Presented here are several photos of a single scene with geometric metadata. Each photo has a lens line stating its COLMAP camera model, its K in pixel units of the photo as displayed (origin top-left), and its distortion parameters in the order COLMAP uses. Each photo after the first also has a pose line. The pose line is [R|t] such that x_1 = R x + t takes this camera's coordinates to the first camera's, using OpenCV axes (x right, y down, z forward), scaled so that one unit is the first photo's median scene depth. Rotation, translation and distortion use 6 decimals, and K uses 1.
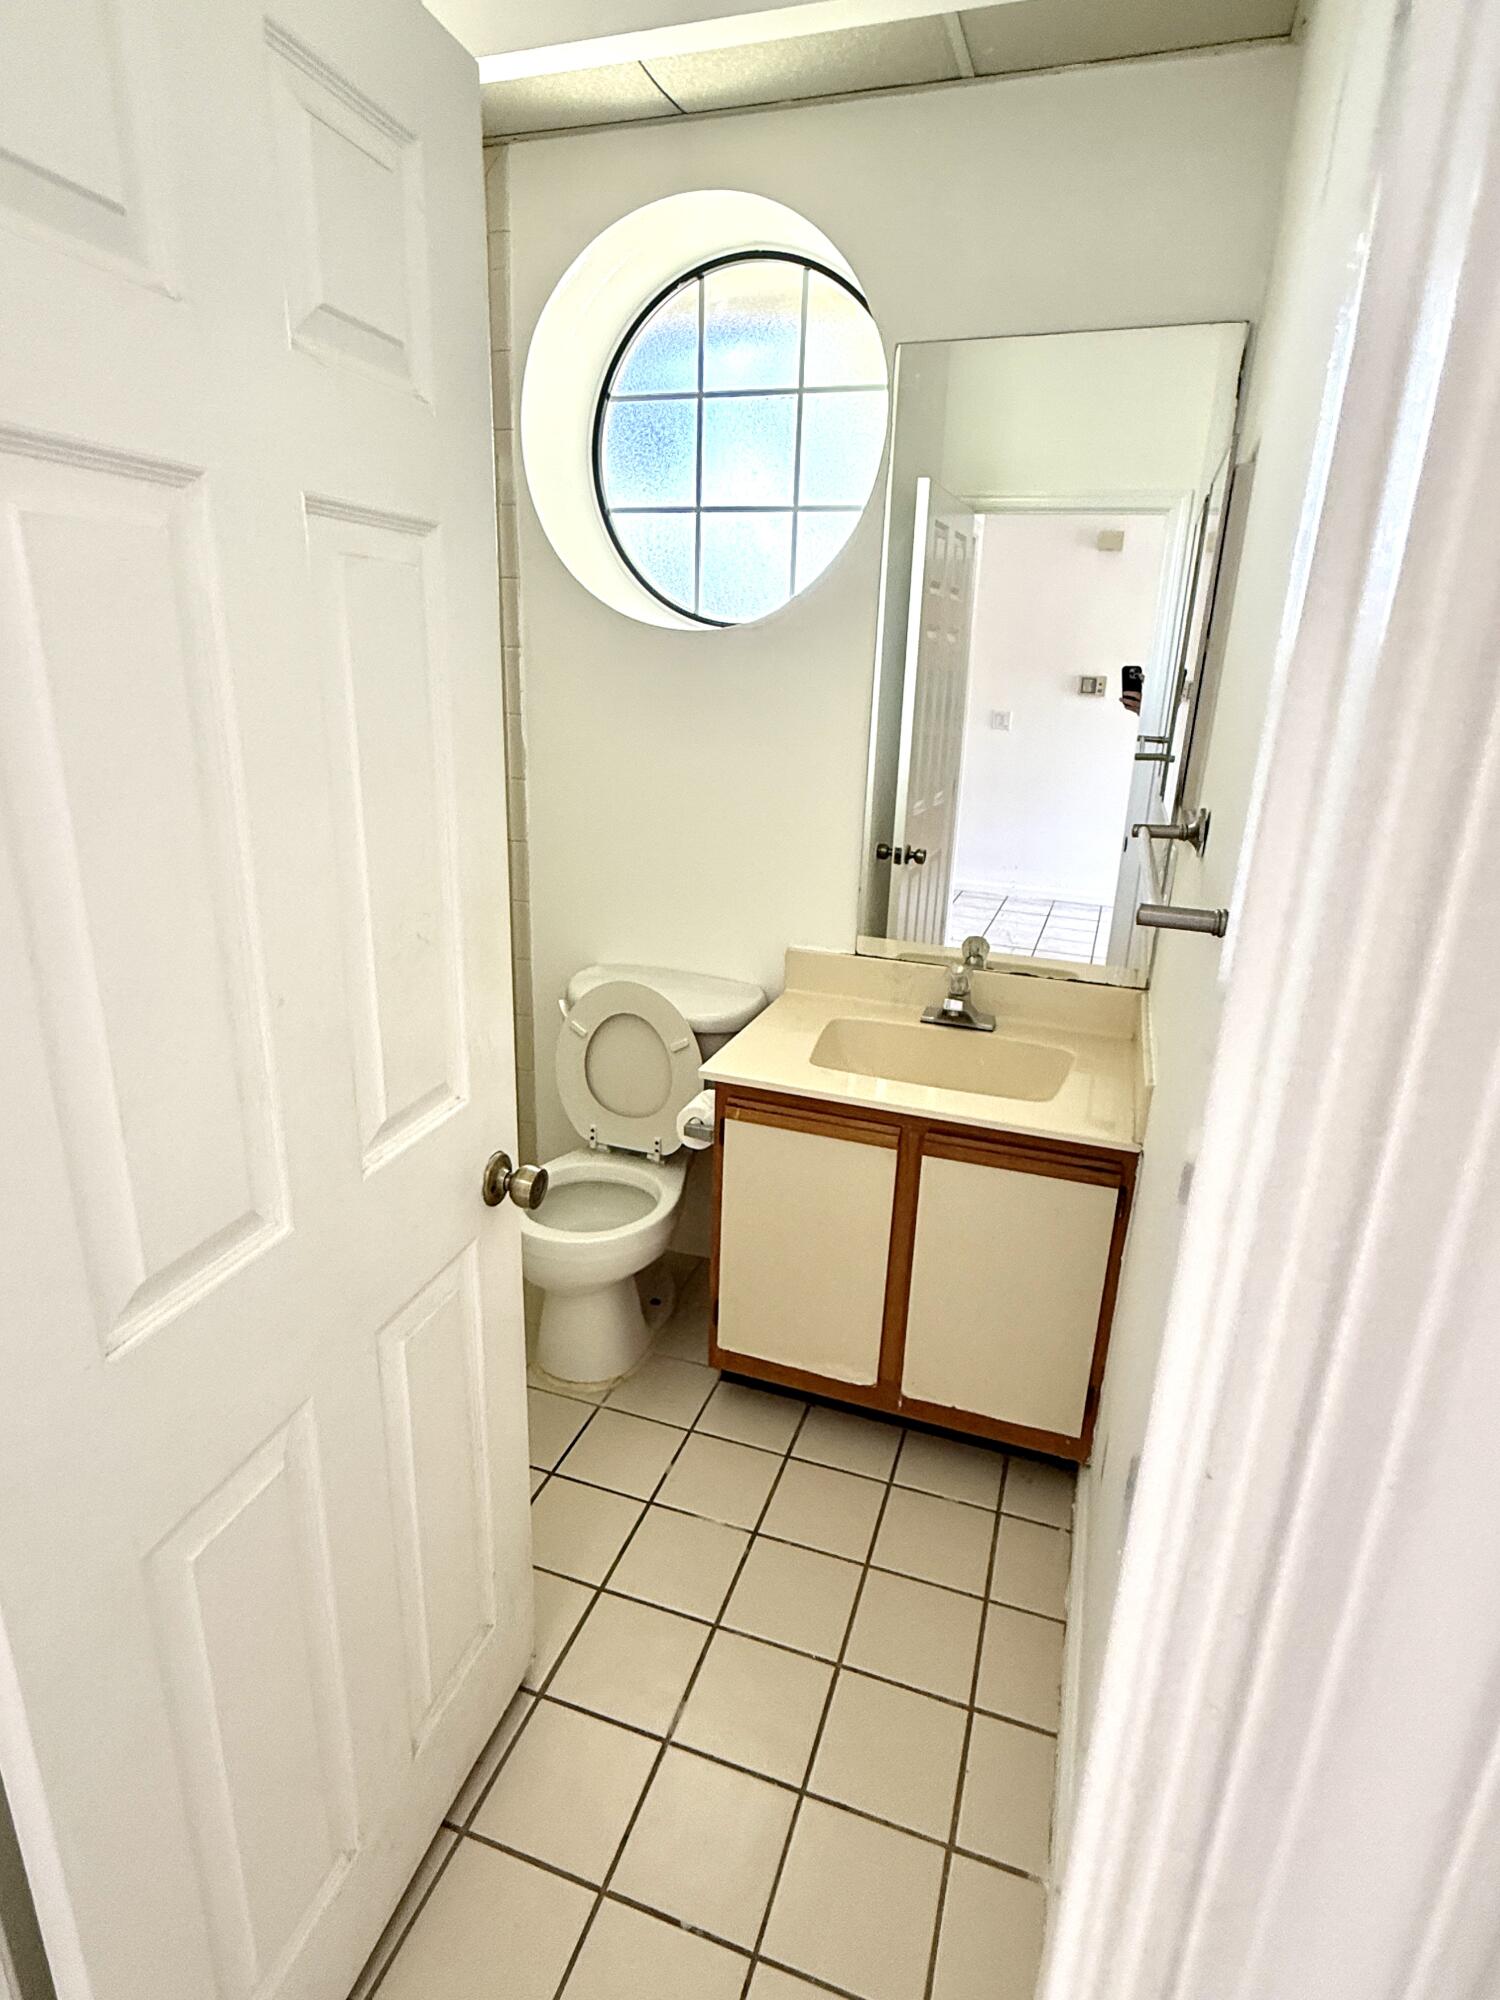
lens RADIAL K [[1049.4, 0, 745.3], [0, 1049.4, 1001.4], [0, 0, 1]] dist [-0.001145, 0.000928]
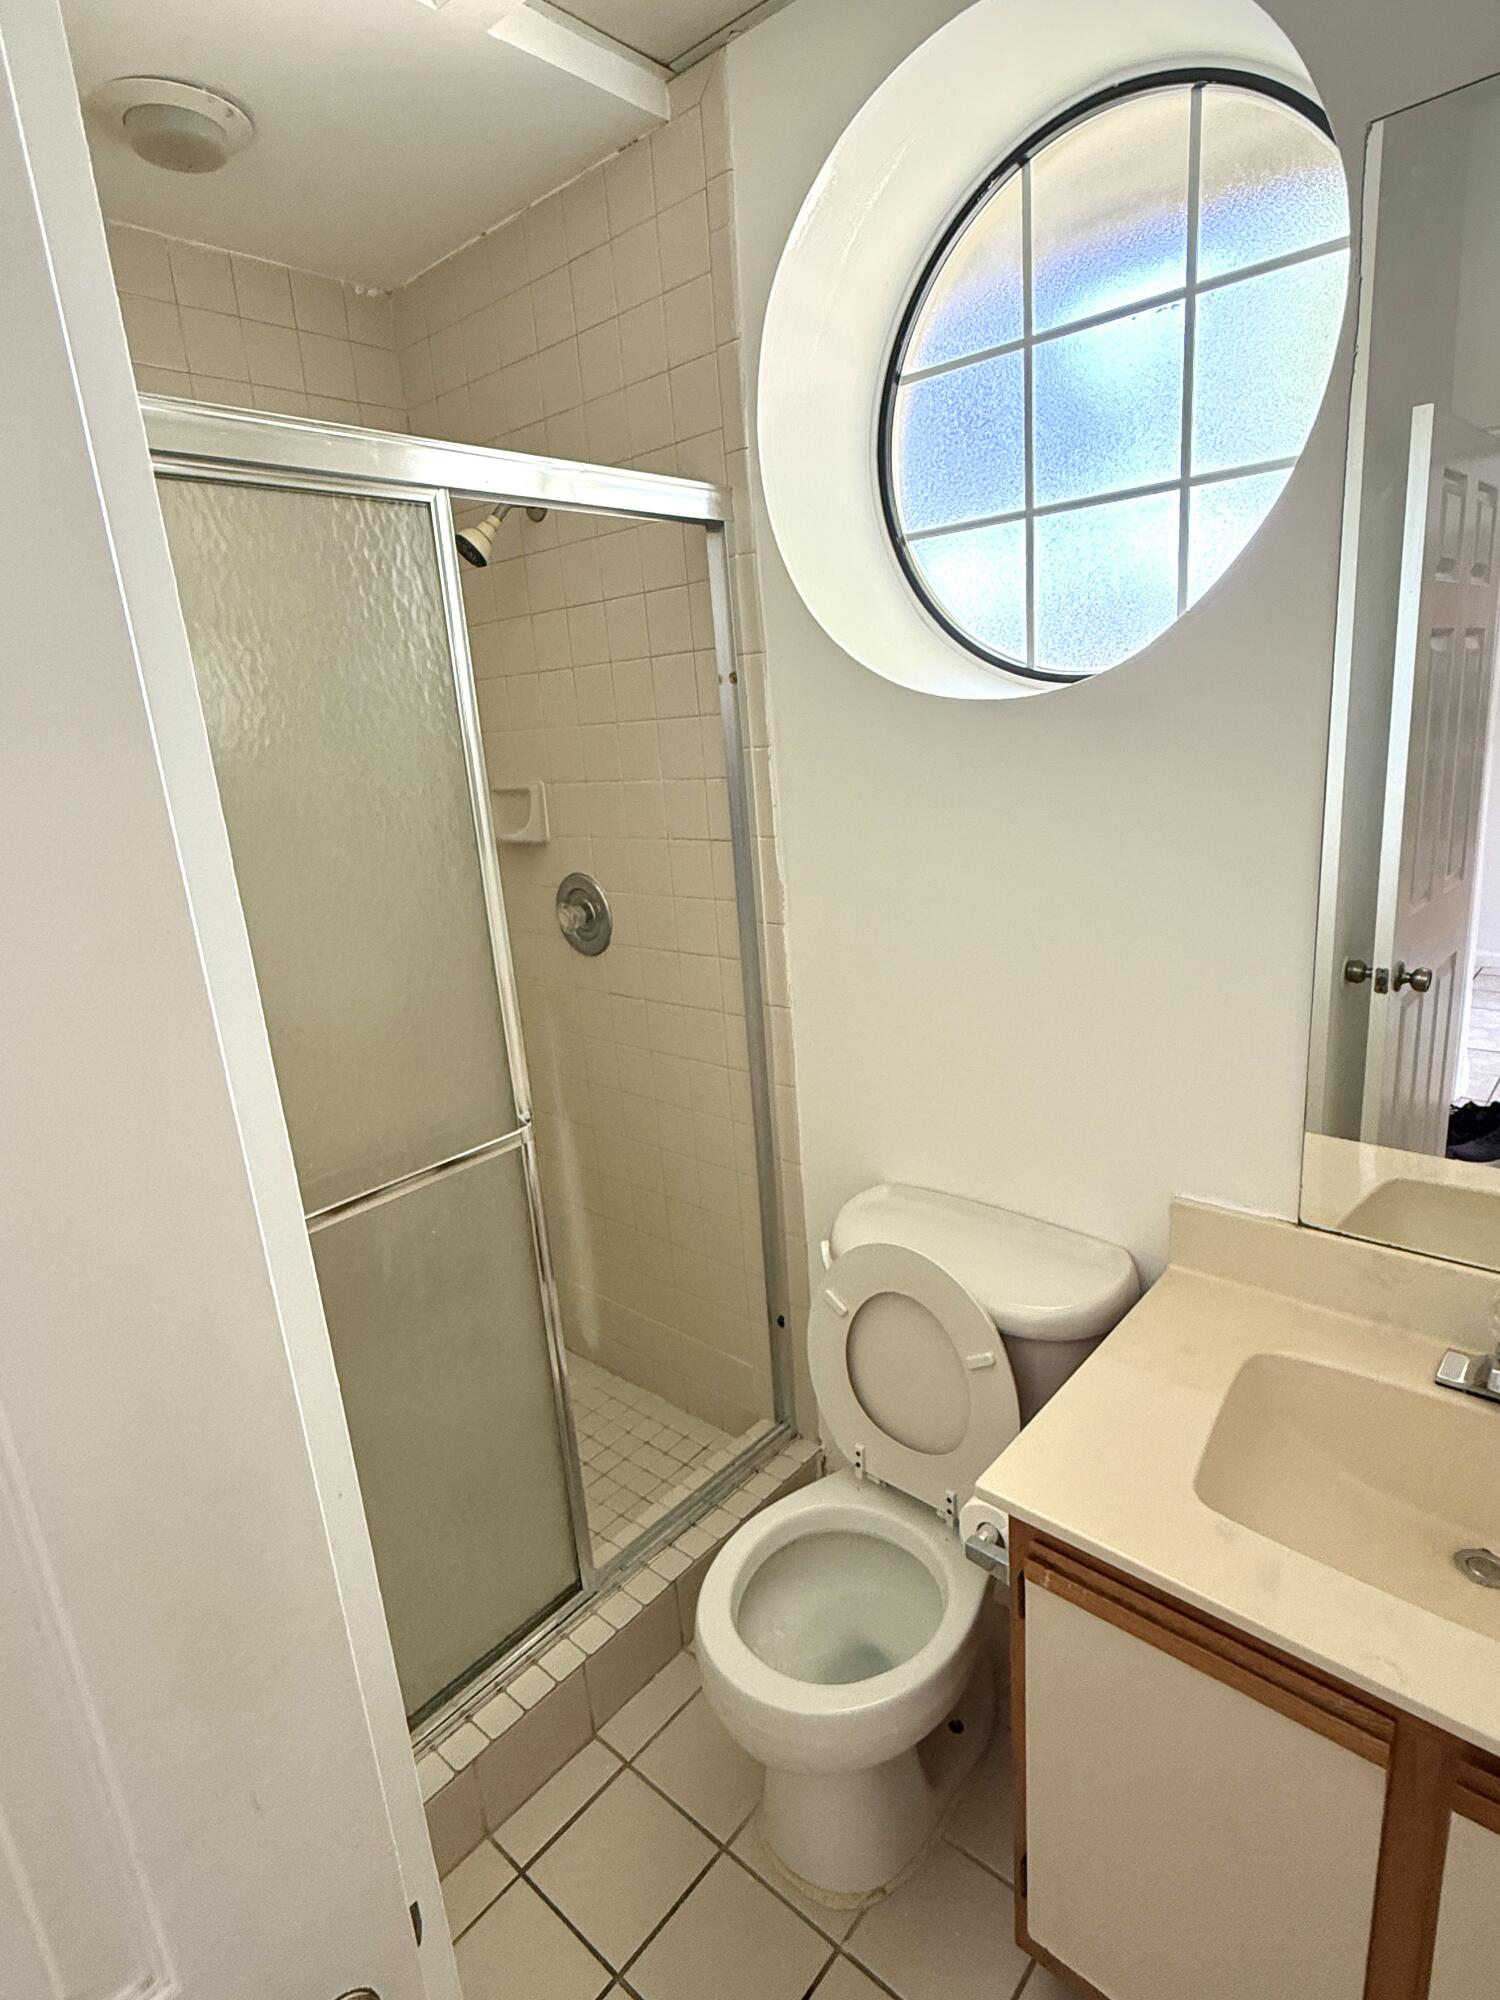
lens RADIAL K [[1049.4, 0, 753.8], [0, 1049.4, 994.0], [0, 0, 1]] dist [-0.001145, 0.000928]
pose [[0.922787, -0.002664, -0.385302, 0.050242], [-0.014007, 0.999083, -0.040455, -0.139012], [0.385056, 0.042728, 0.921903, 0.341636]]
